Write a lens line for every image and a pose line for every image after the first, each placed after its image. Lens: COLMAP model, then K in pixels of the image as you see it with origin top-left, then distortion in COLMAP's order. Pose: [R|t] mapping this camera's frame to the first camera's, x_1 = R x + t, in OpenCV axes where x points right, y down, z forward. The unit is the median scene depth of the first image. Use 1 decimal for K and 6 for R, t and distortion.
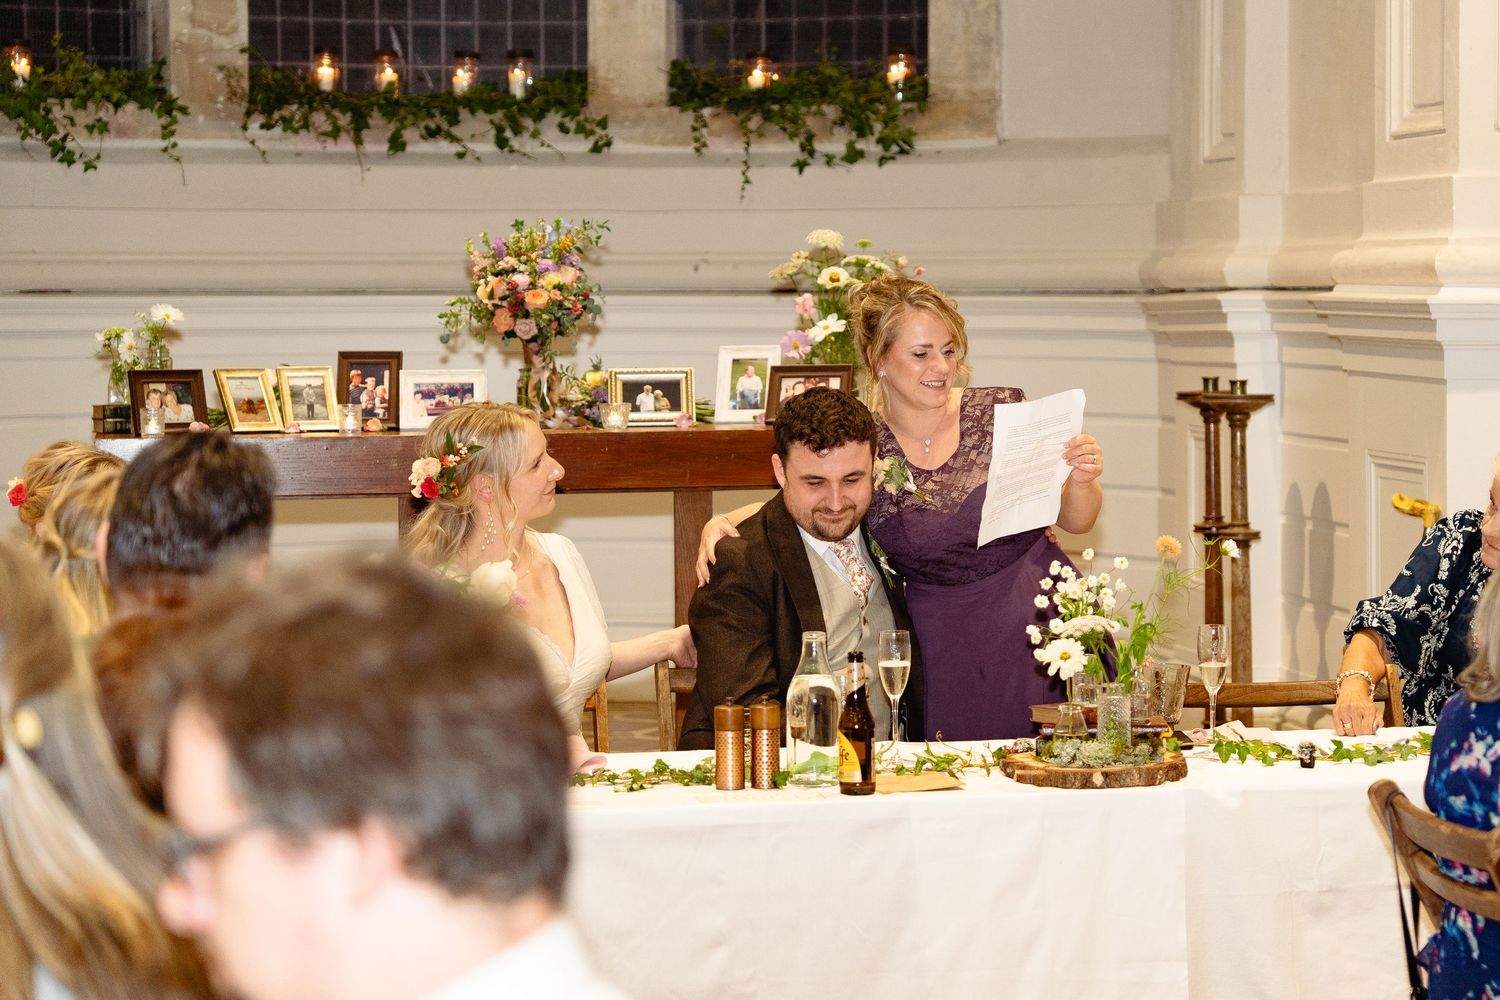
lens RADIAL K [[3591.5, 0, 939.2], [0, 3591.5, 497.6], [0, 0, 1]] dist [-0.001787, 0.224653]
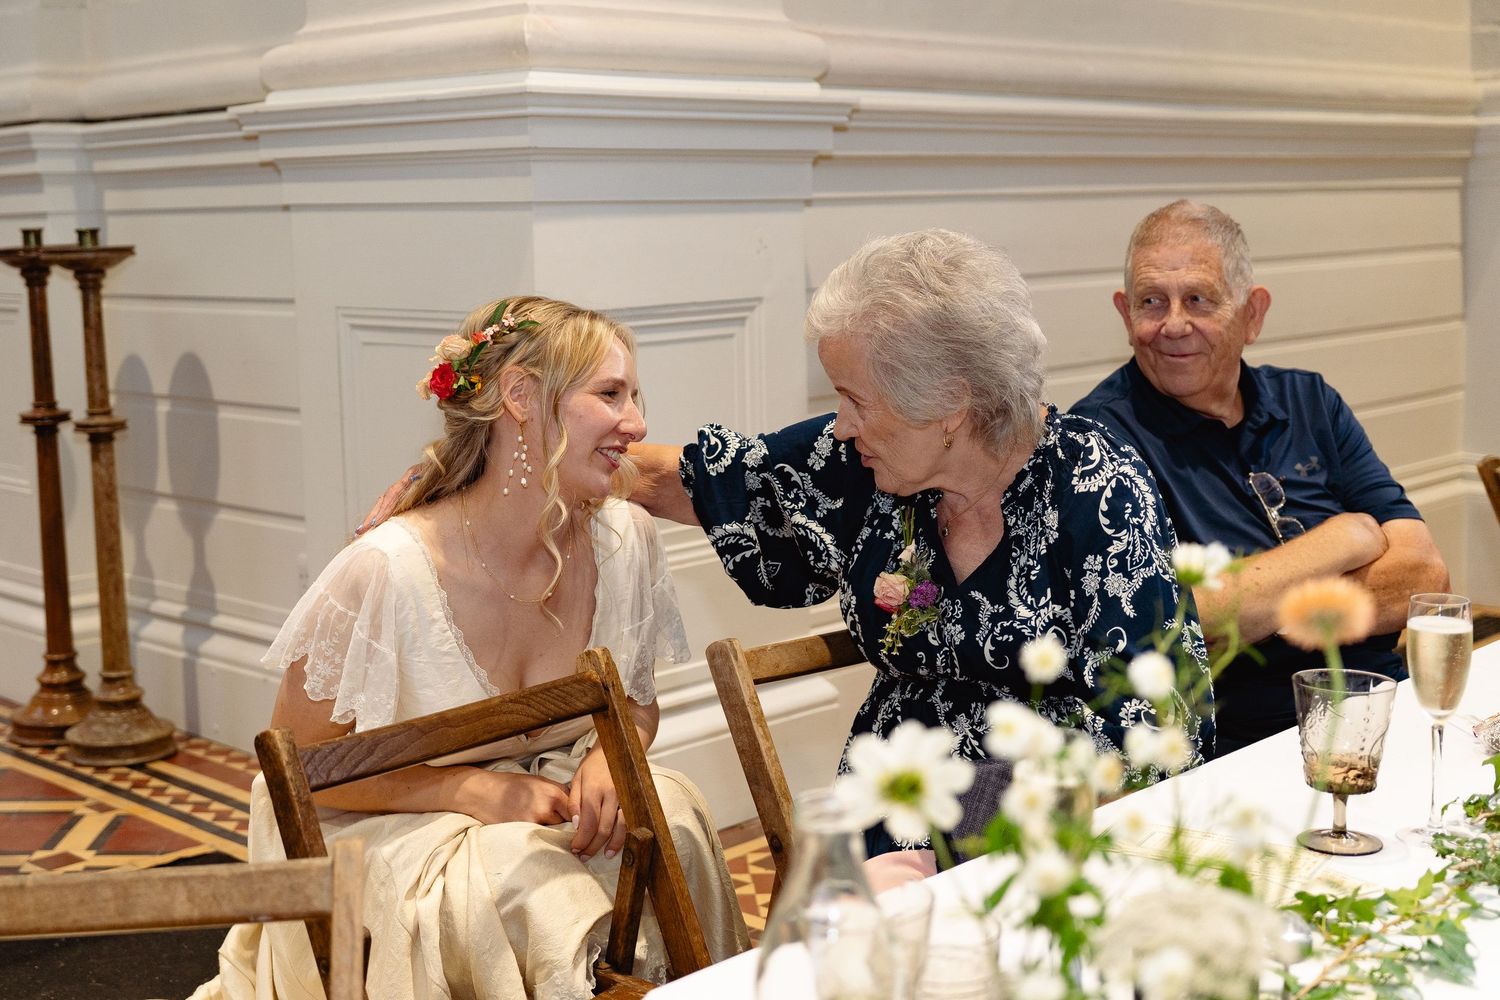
lens RADIAL K [[1978.3, 0, 748.7], [0, 1978.3, 363.1], [0, 0, 1]] dist [0.535345, -2.389098]
pose [[0.832113, -0.063707, 0.550935, -0.035968], [0.057074, 0.997943, 0.029195, -0.006956], [-0.551661, 0.007150, 0.834037, 0.465321]]
